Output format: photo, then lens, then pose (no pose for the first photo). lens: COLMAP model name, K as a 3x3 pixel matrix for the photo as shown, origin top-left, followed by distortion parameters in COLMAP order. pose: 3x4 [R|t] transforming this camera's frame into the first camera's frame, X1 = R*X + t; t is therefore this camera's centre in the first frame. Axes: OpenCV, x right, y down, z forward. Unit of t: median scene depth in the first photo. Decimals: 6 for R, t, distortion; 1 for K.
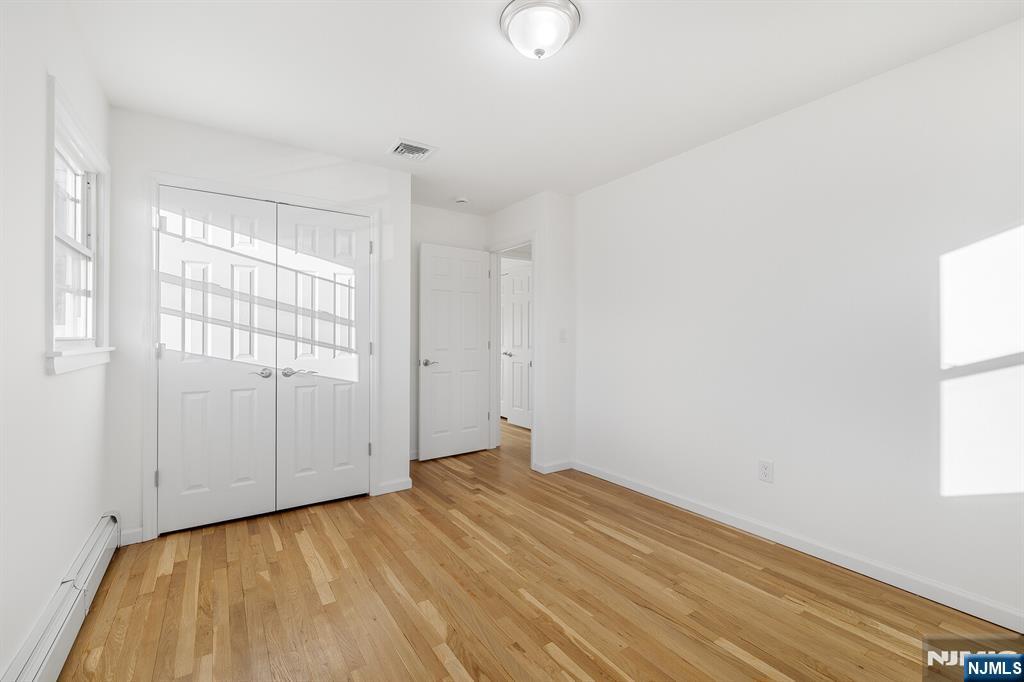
lens RADIAL K [[438.1, 0, 511.8], [0, 438.1, 339.2], [0, 0, 1]] dist [0.002949, -0.000816]
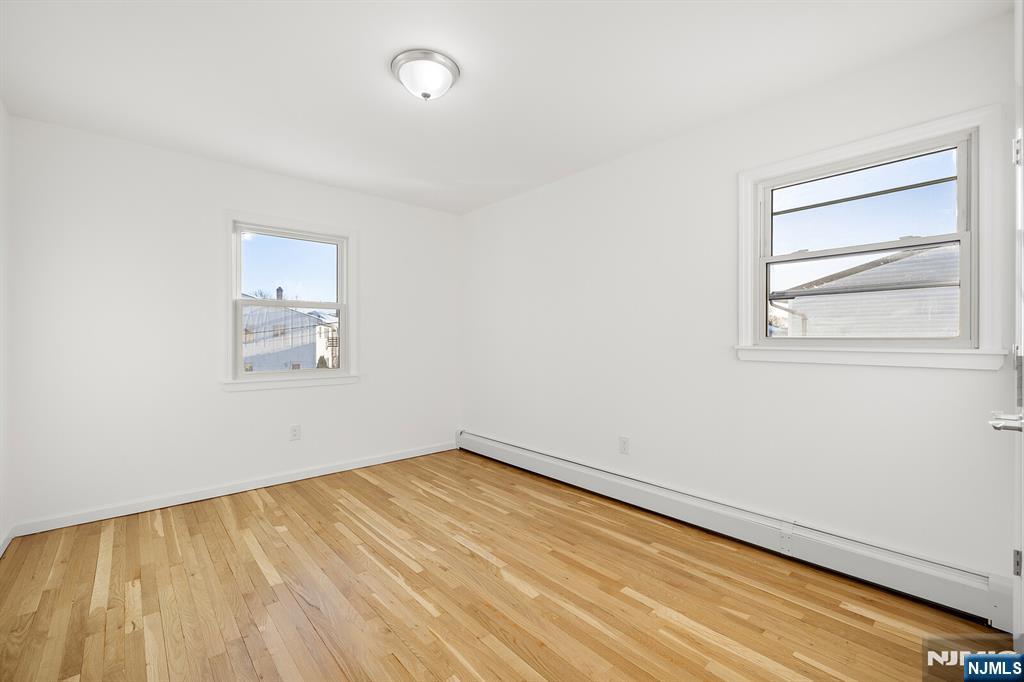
lens RADIAL K [[438.1, 0, 514.6], [0, 438.1, 339.0], [0, 0, 1]] dist [0.002949, -0.000816]
pose [[-0.990462, -0.000439, -0.137786, -0.012836], [-0.000472, 1.000000, 0.000208, 0.001597], [0.137786, 0.000271, -0.990462, 2.048343]]
